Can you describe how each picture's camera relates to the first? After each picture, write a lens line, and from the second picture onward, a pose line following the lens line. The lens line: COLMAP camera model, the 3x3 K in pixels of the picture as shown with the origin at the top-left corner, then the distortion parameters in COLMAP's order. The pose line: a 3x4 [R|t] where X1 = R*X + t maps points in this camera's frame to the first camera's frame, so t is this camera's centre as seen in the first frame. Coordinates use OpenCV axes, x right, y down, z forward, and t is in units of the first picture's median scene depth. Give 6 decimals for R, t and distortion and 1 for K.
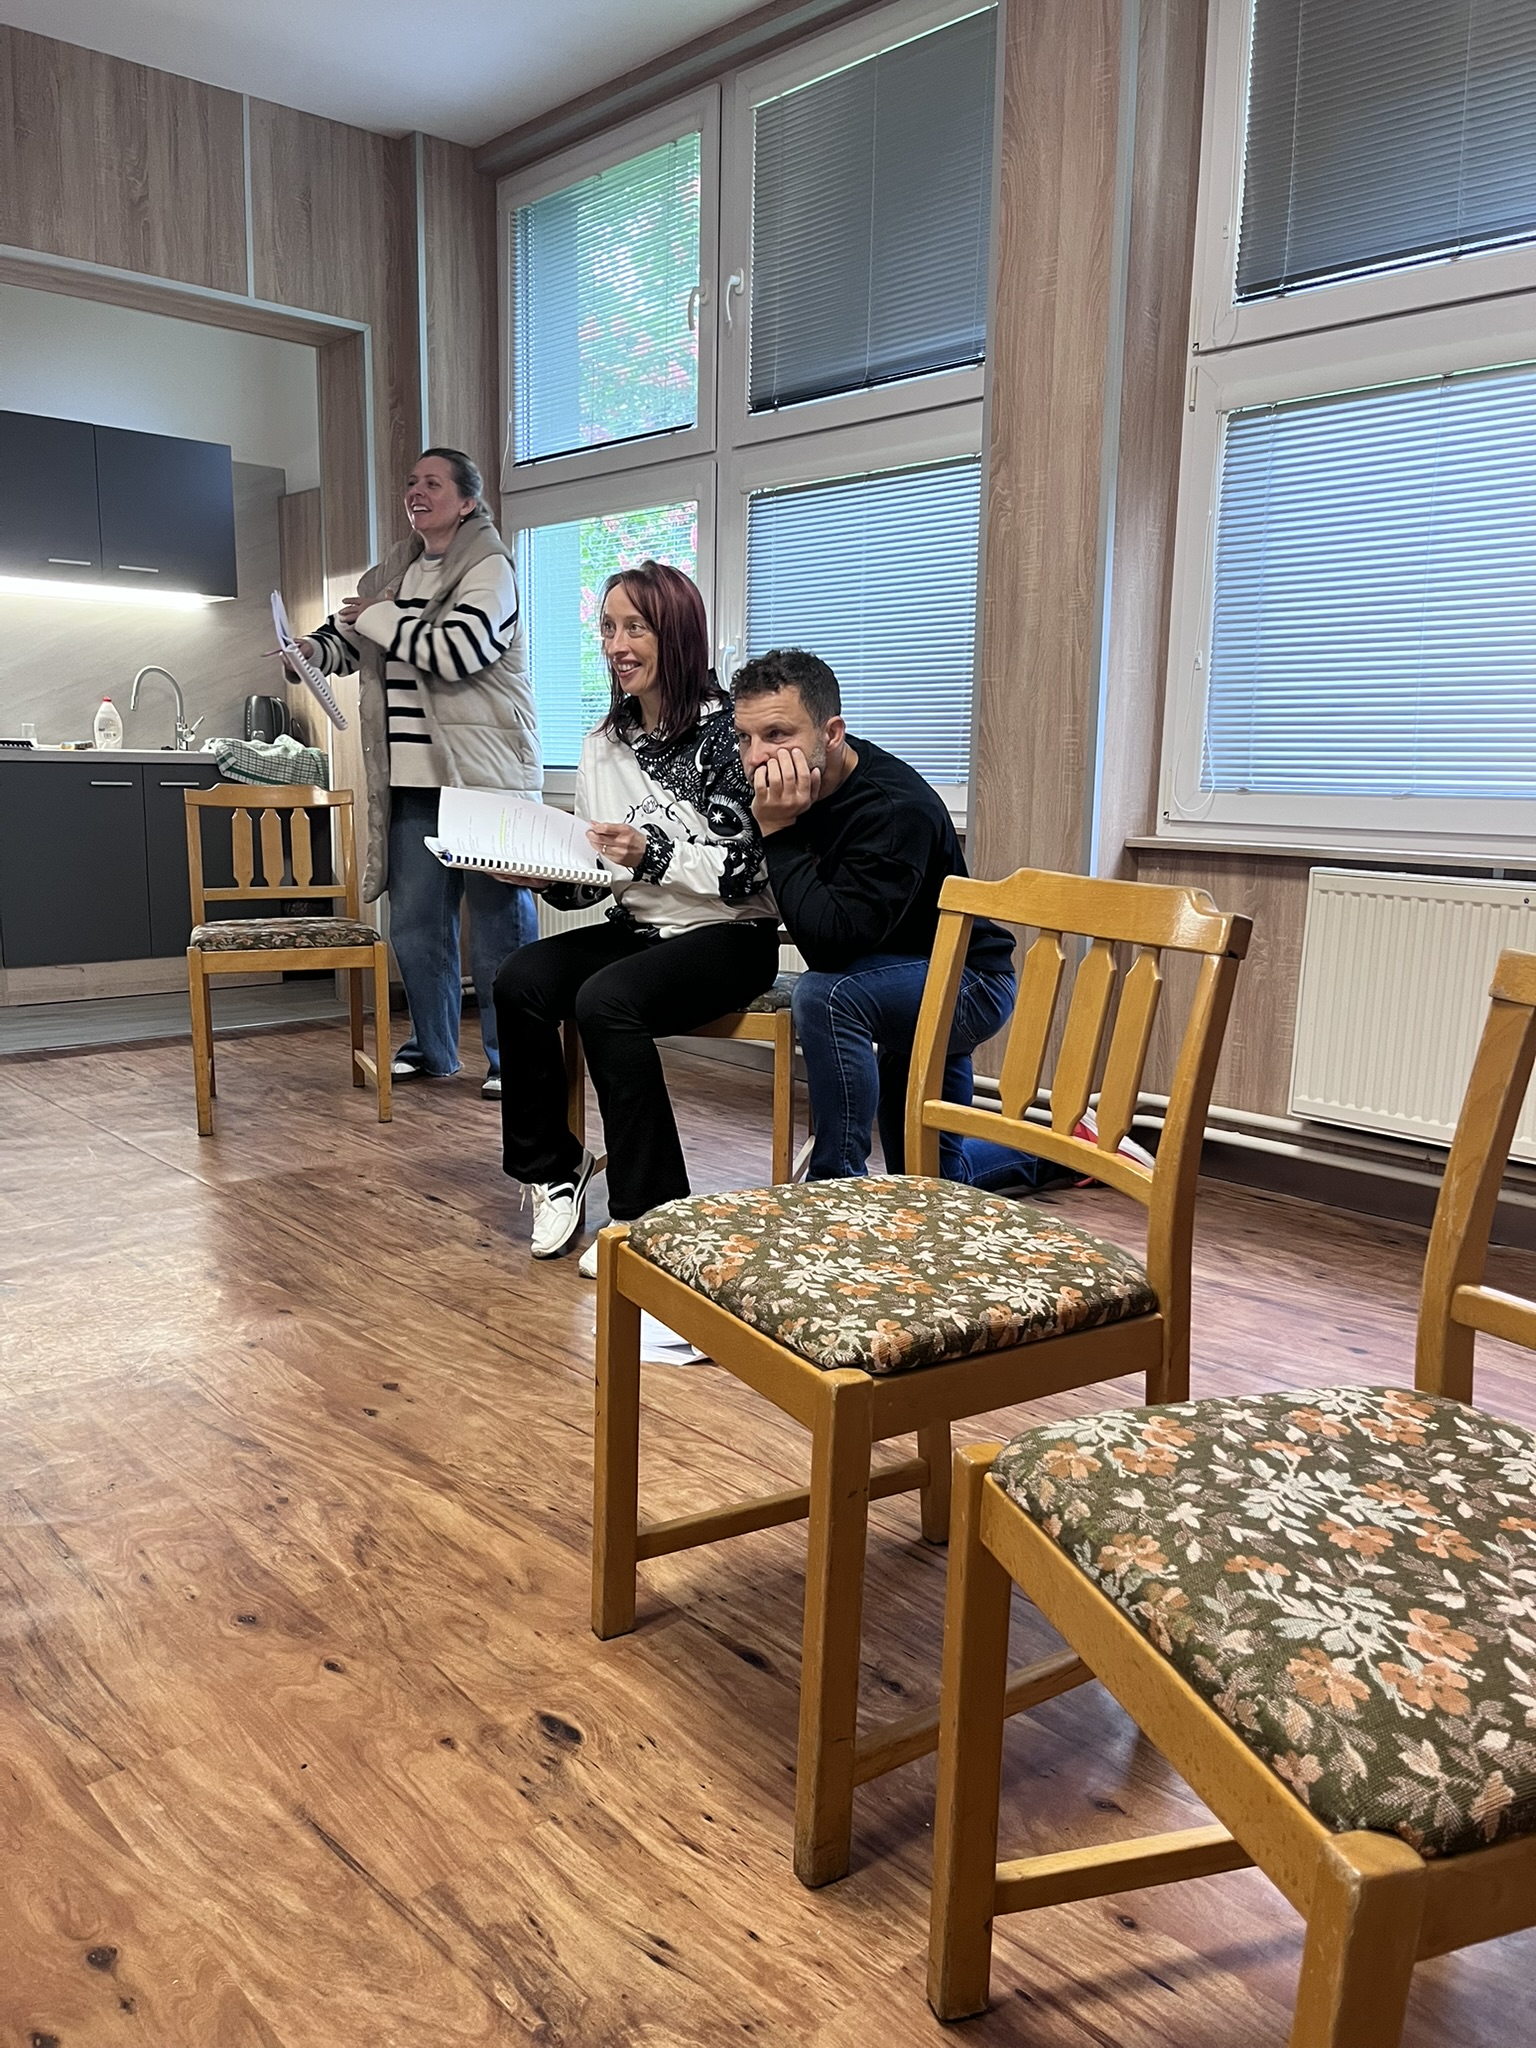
lens RADIAL K [[1555.5, 0, 753.0], [0, 1555.5, 1024.2], [0, 0, 1]] dist [0.056443, -0.075418]
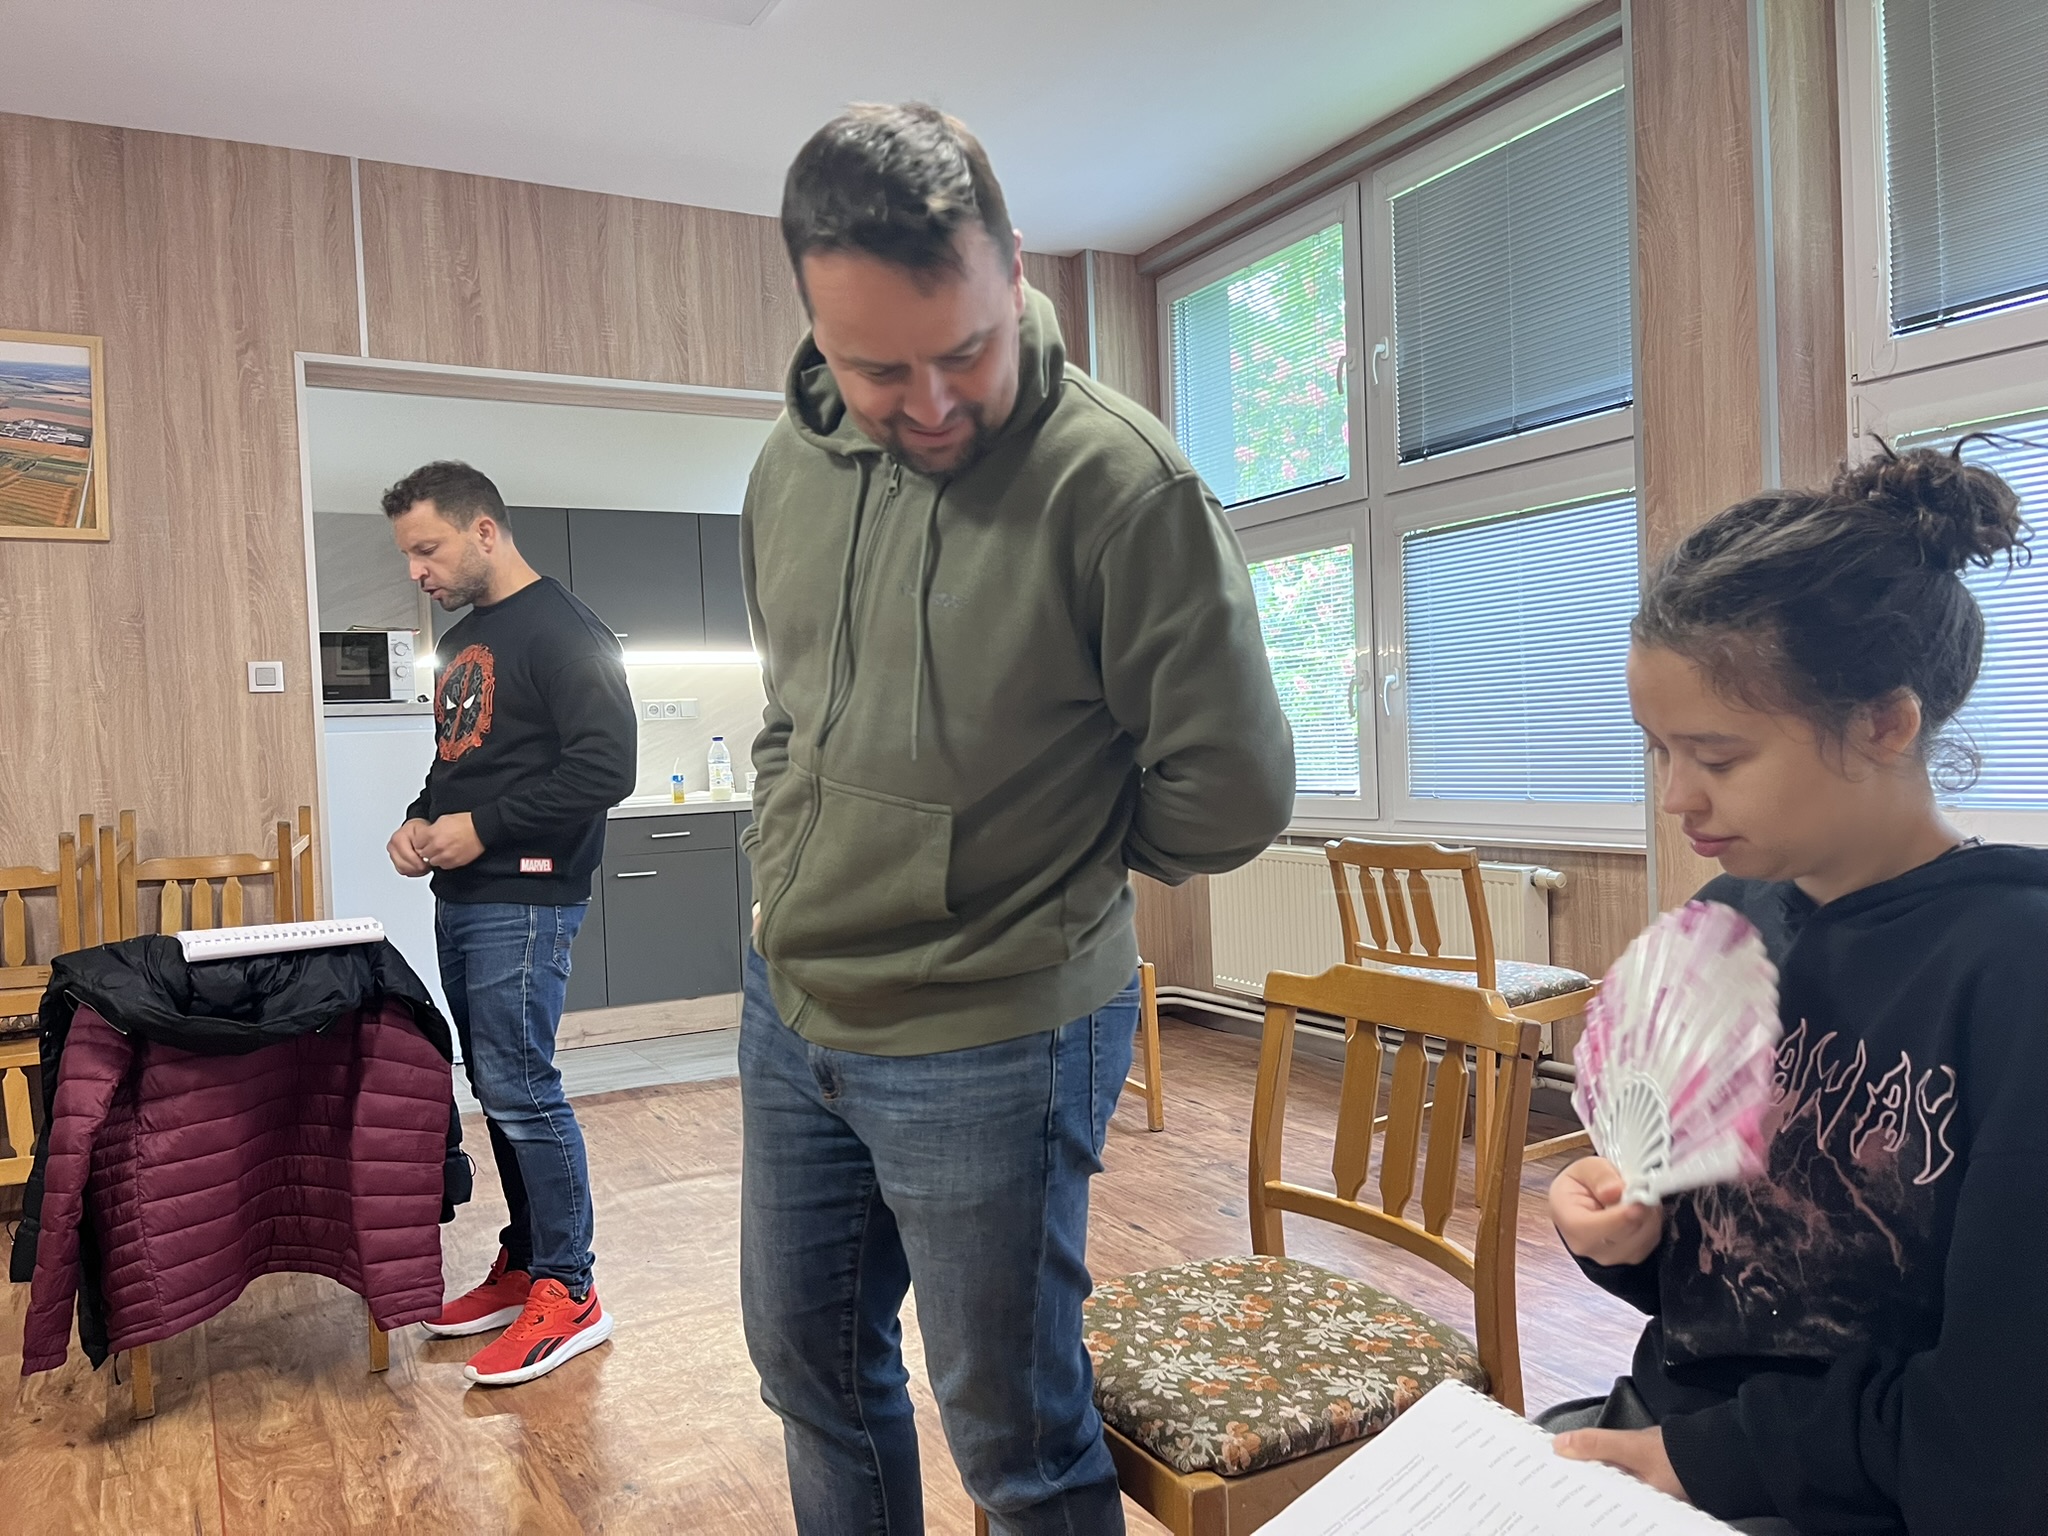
lens RADIAL K [[1555.5, 0, 1026.1], [0, 1555.5, 778.3], [0, 0, 1]] dist [0.056443, -0.075418]
pose [[0.970673, -0.050386, -0.235064, -0.010630], [0.016417, 0.989400, -0.144285, -0.030149], [0.239842, 0.136195, 0.961211, -0.060614]]
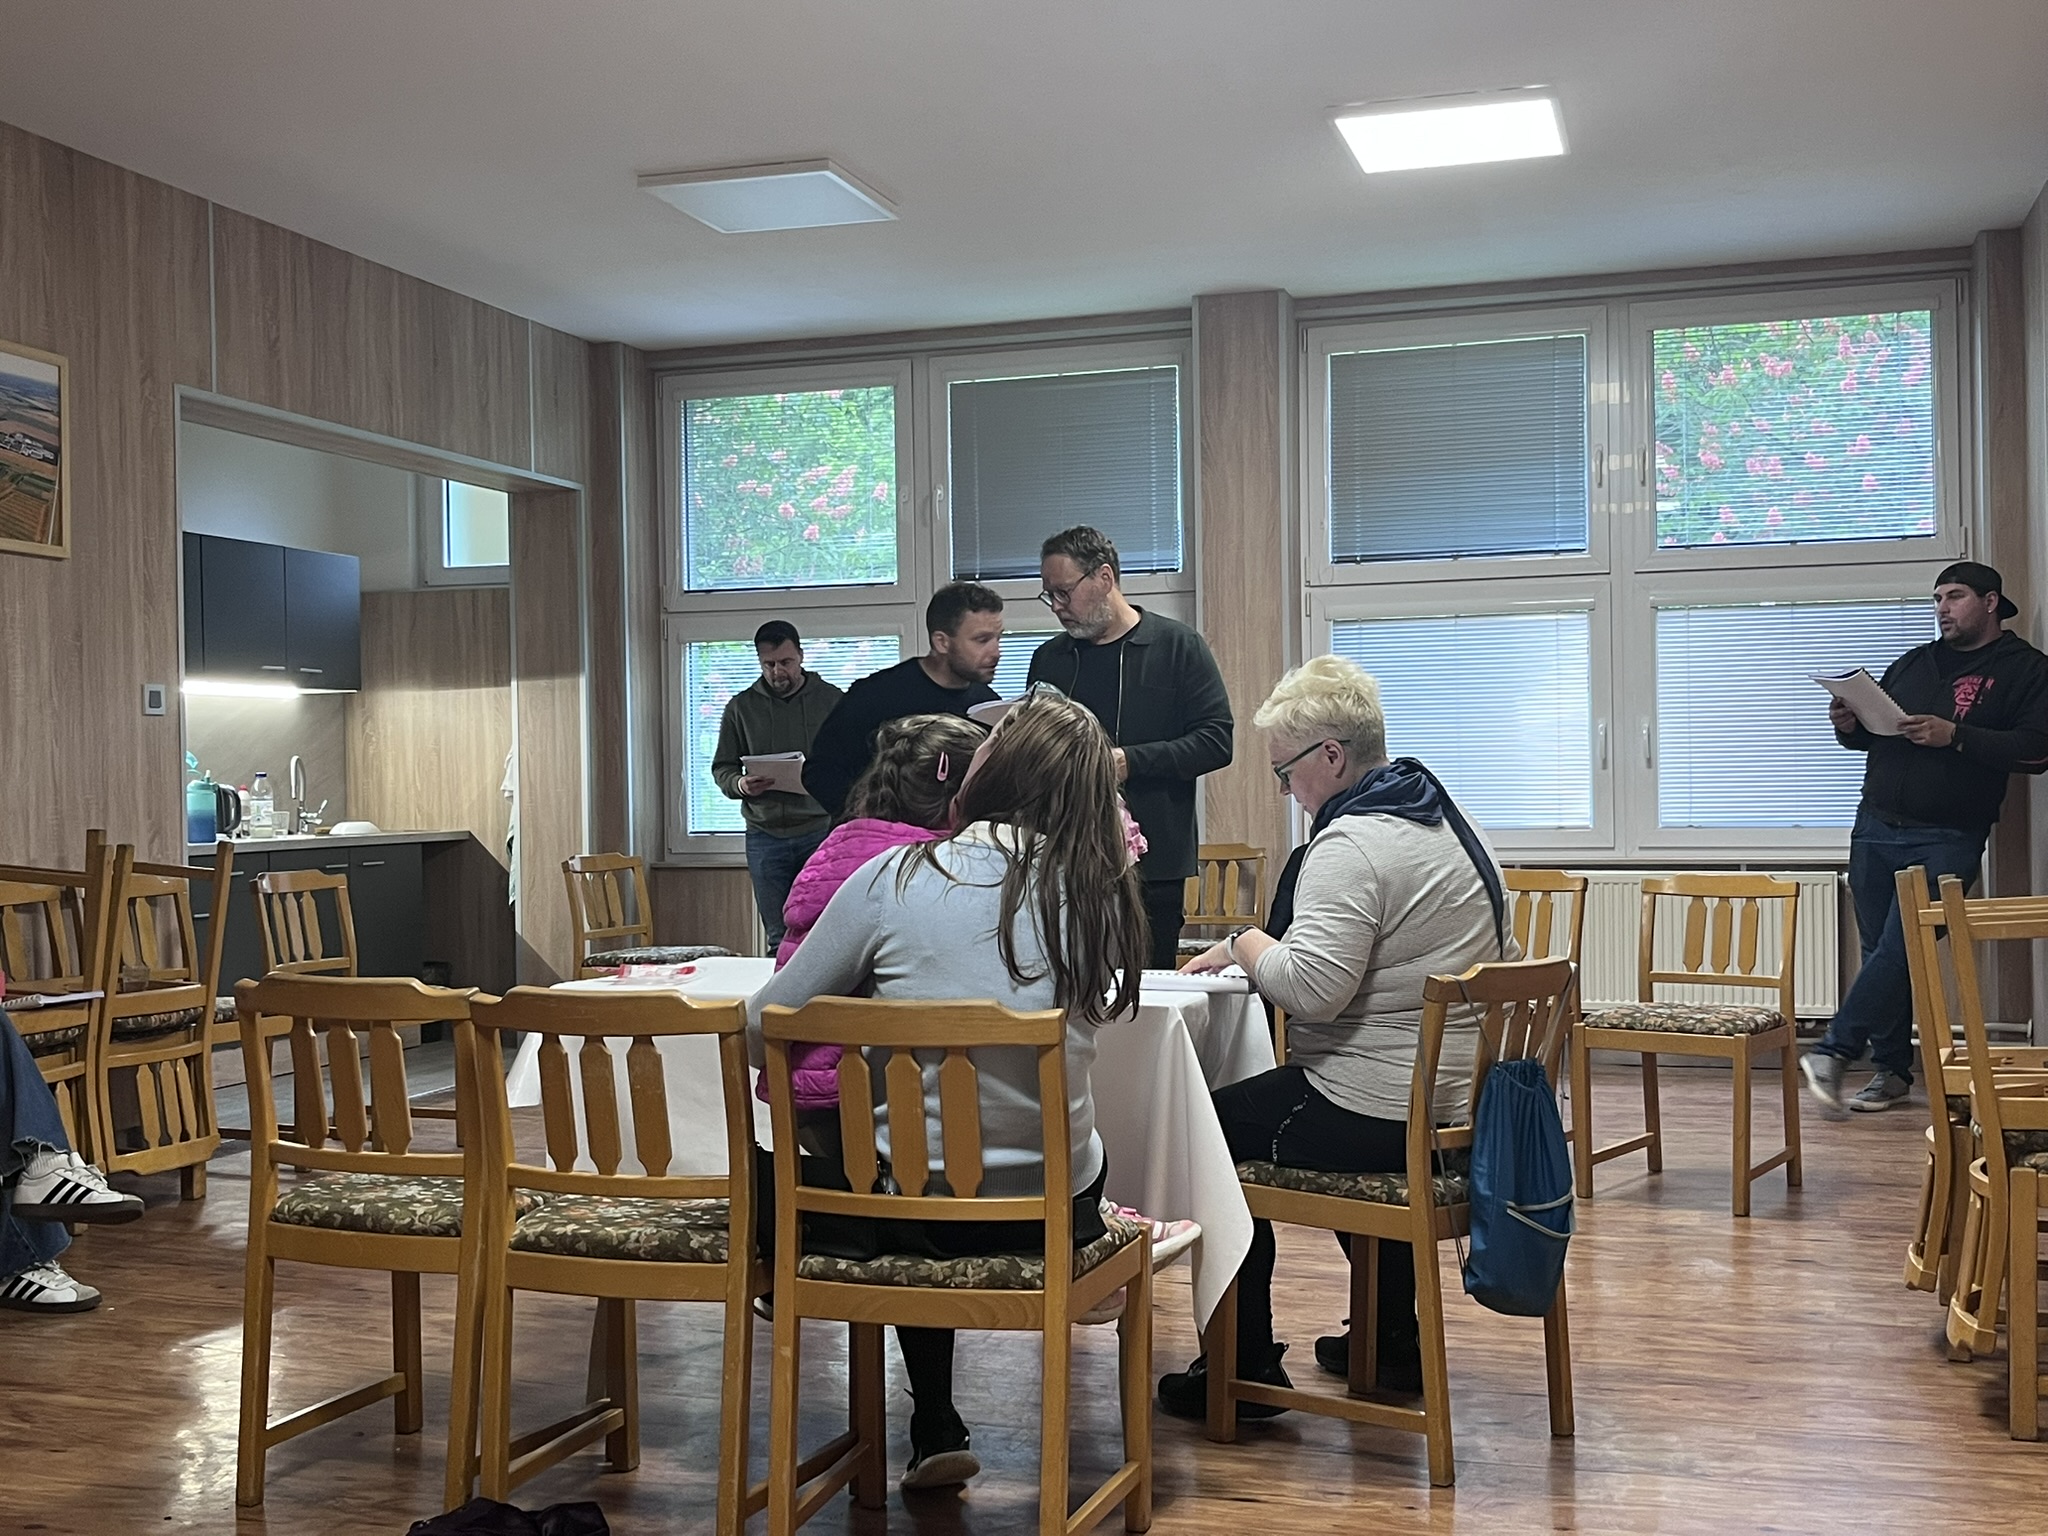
lens RADIAL K [[2314.2, 0, 1047.2], [0, 2314.2, 788.2], [0, 0, 1]] dist [0.061146, 0.000000]
pose [[0.859921, -0.034244, 0.509277, -1.078999], [0.116529, 0.984569, -0.130558, 0.083495], [-0.496947, 0.171615, 0.850642, -0.850678]]
